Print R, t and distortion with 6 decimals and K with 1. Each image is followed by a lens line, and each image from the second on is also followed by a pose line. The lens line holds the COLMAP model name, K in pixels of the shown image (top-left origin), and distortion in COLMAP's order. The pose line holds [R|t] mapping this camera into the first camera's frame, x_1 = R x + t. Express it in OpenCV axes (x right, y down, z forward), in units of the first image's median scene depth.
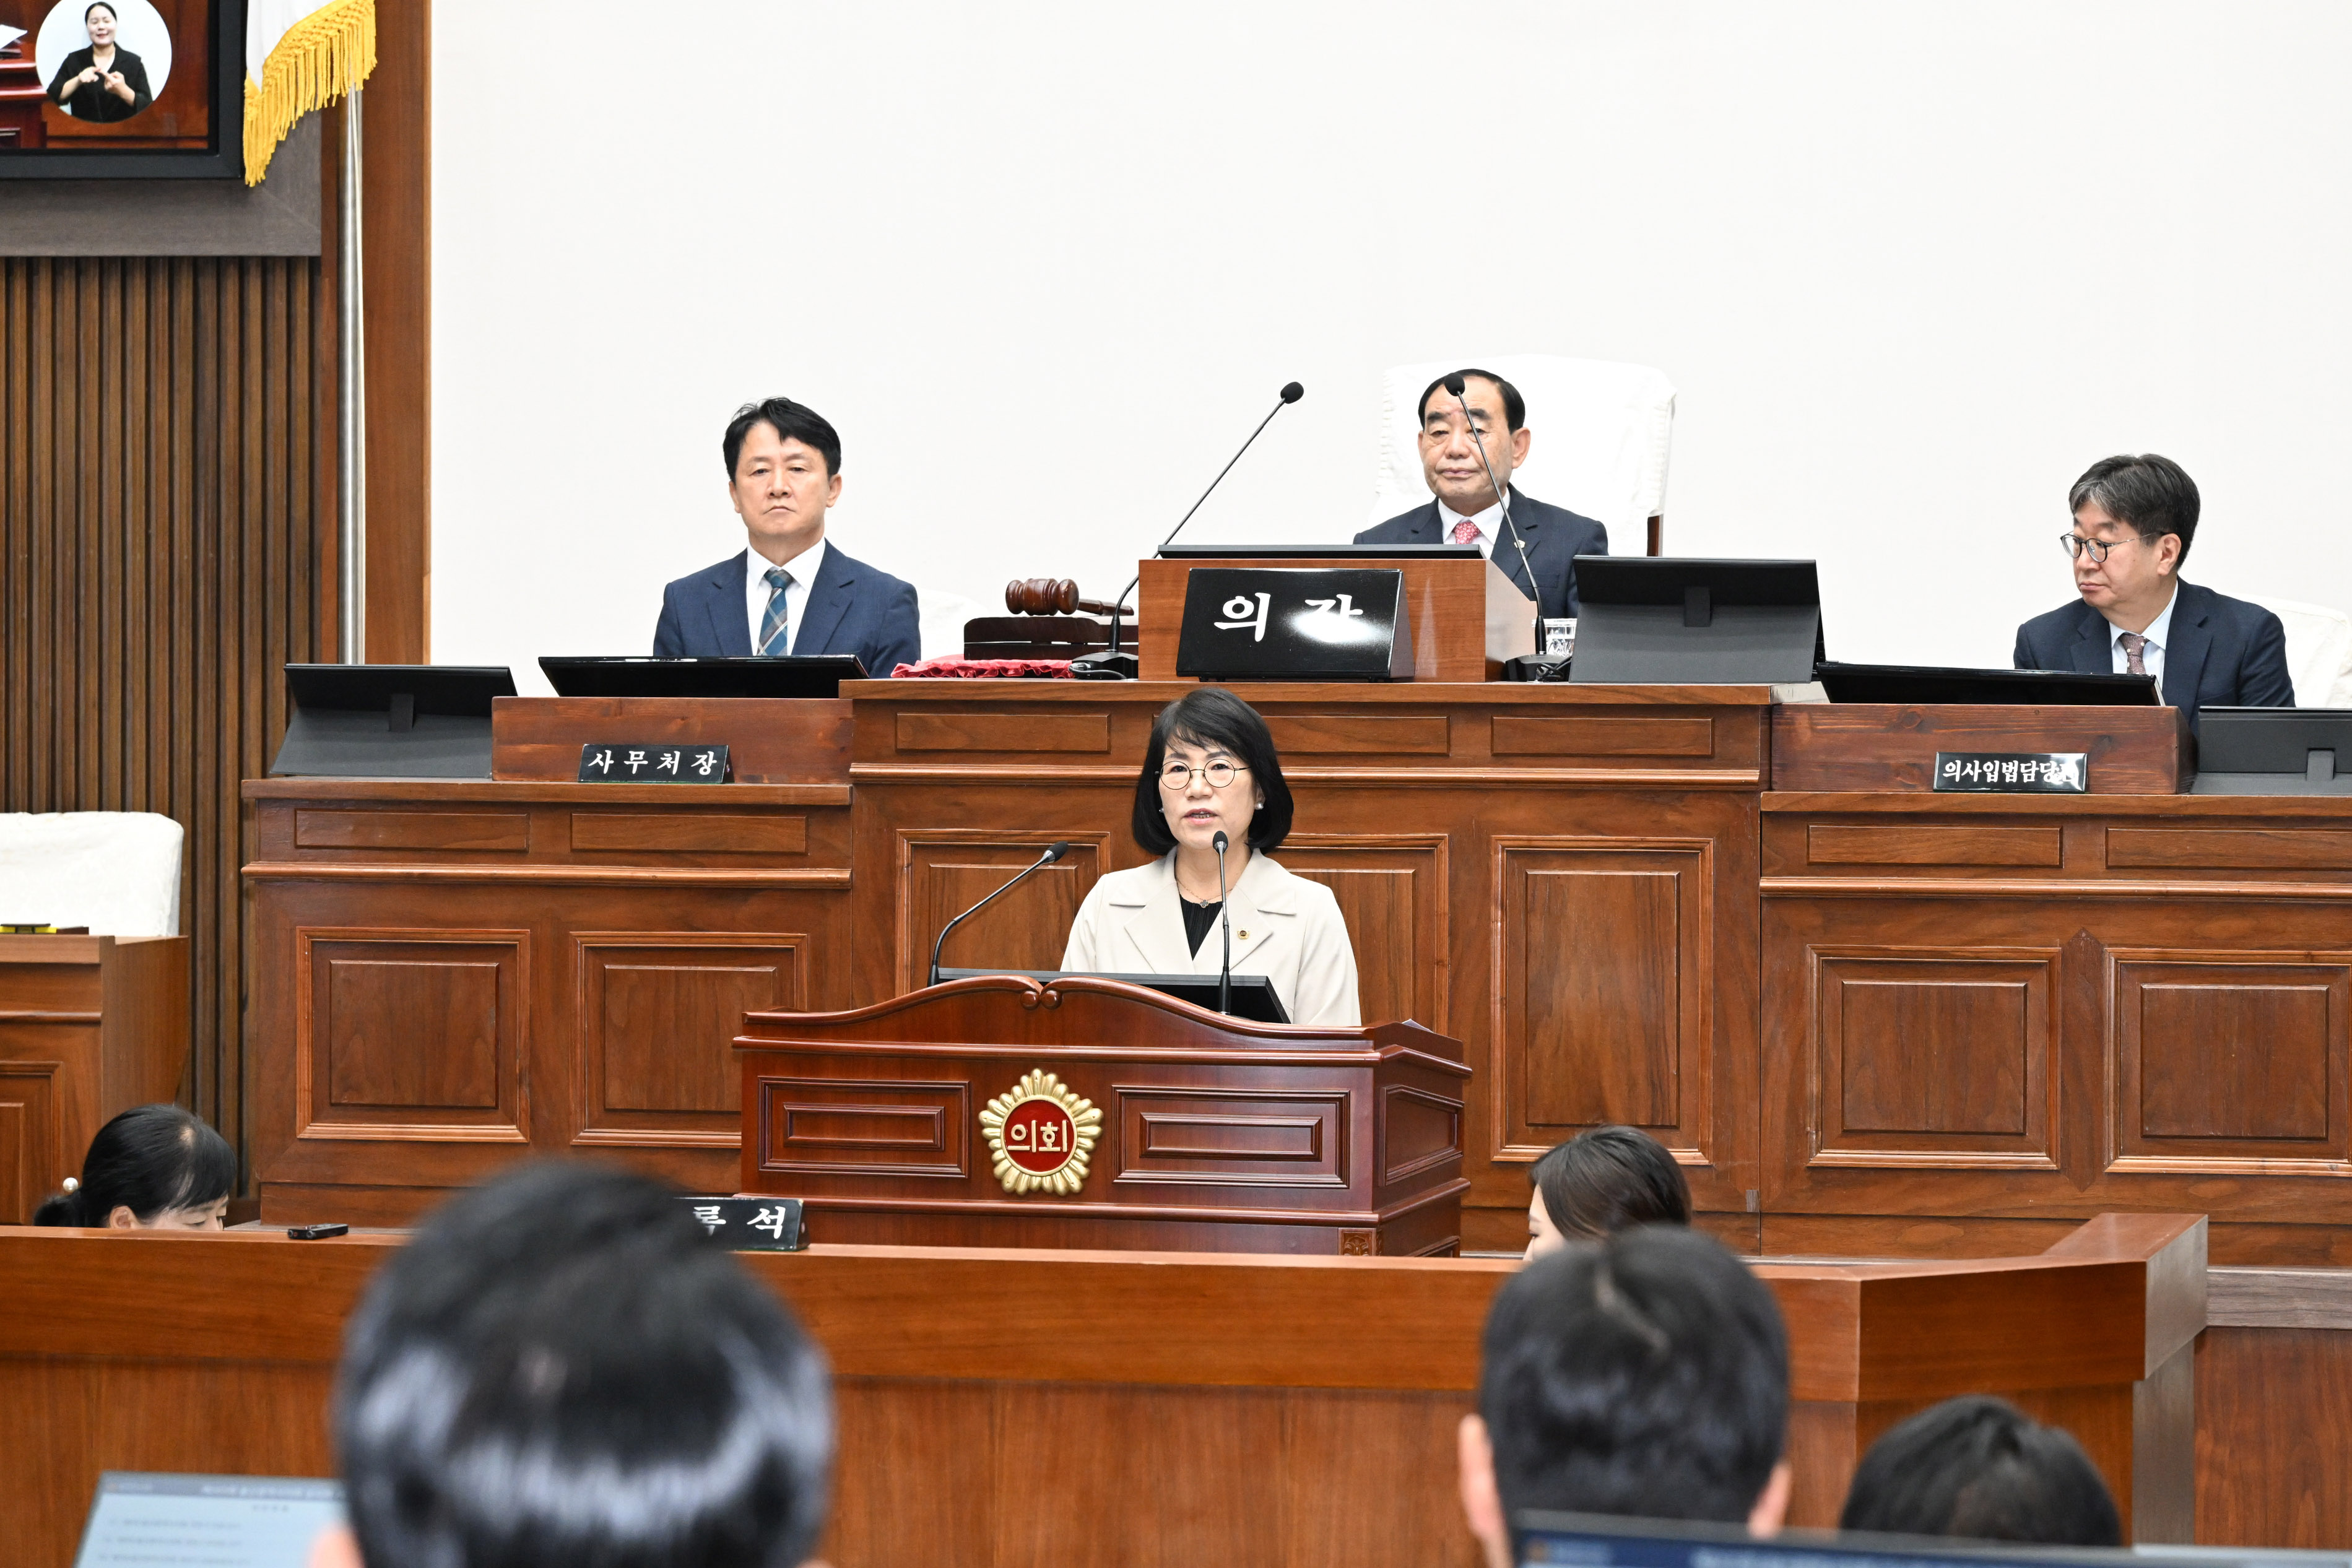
lens RADIAL K [[8260.2, 0, 1176.0], [0, 8260.2, 784.0], [0, 0, 1]] dist [-0.077934, 1.662713]
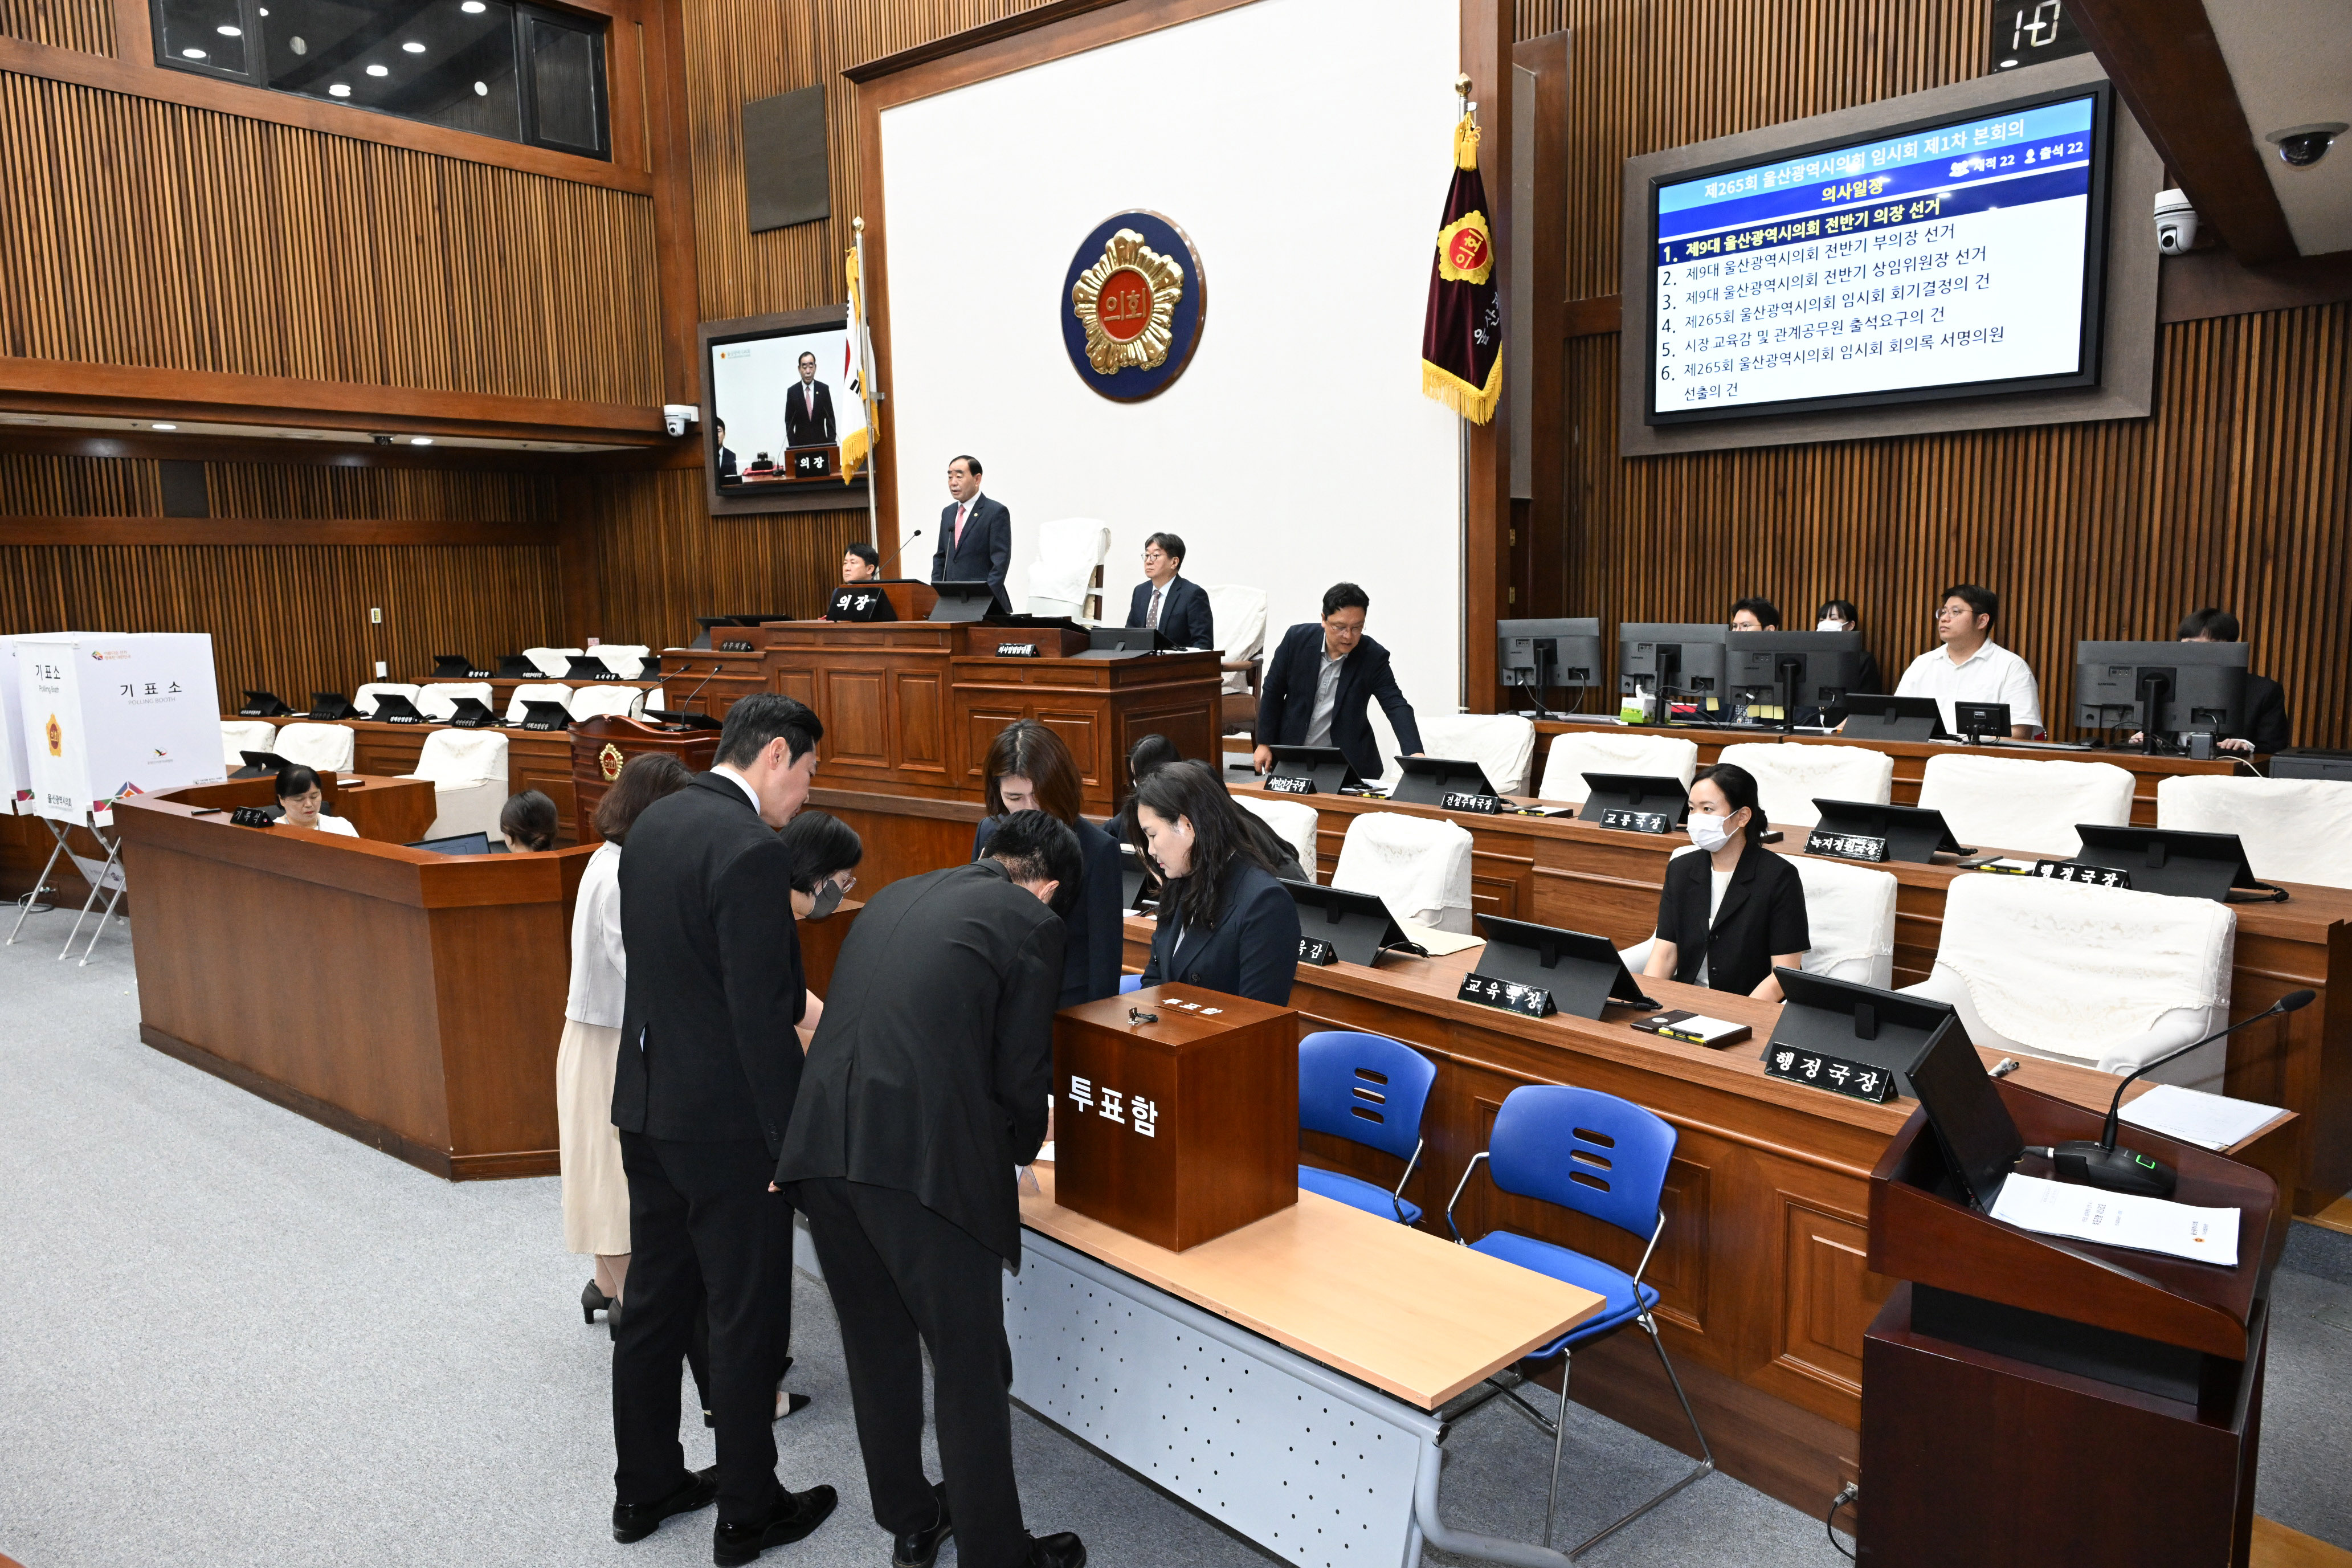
lens RADIAL K [[1548.1, 0, 1176.0], [0, 1548.1, 784.0], [0, 0, 1]] dist [-0.001029, 0.000266]
pose [[0.910365, 0.033481, -0.412451, 0.394786], [0.013206, 0.993863, 0.109826, -0.014475], [0.413596, -0.105428, 0.904336, 0.490921]]
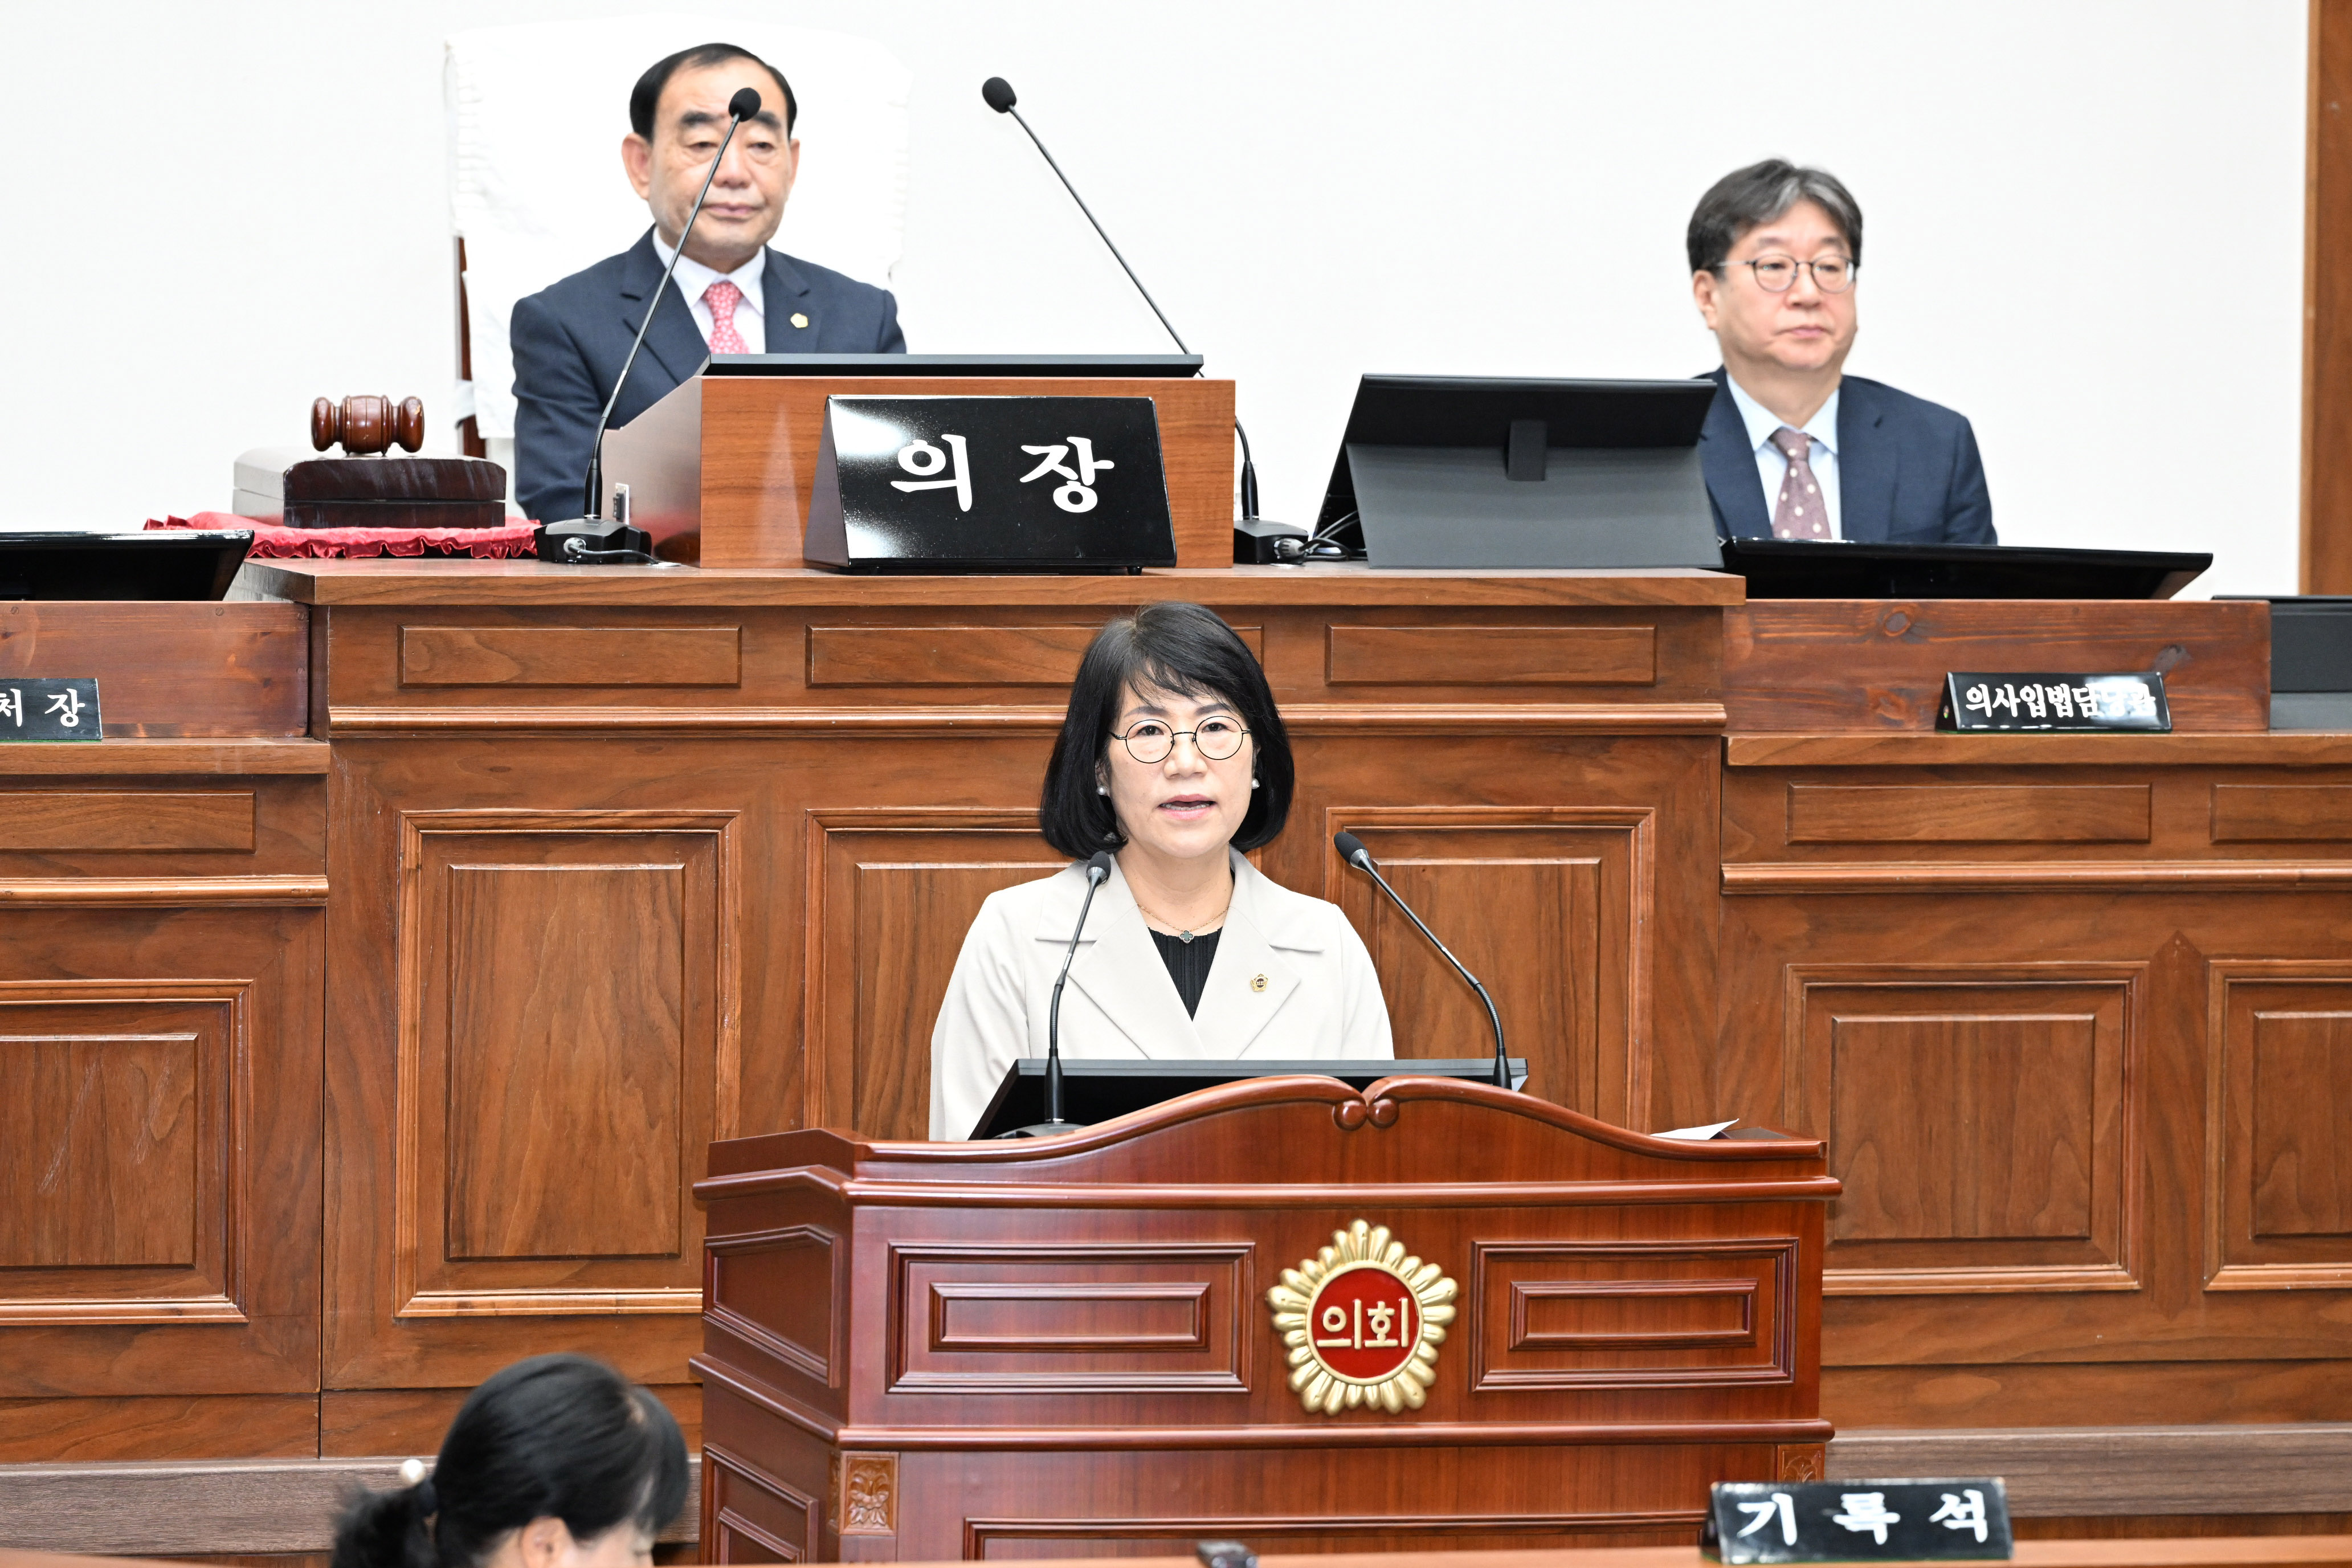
lens RADIAL K [[13408.3, 0, 1176.0], [0, 13408.3, 784.0], [0, 0, 1]] dist [0.041333, -6.542491]
pose [[0.874401, -0.019887, 0.484797, -0.489543], [0.001815, 0.999287, 0.037719, -0.035892], [-0.485201, -0.032102, 0.873813, 0.078897]]
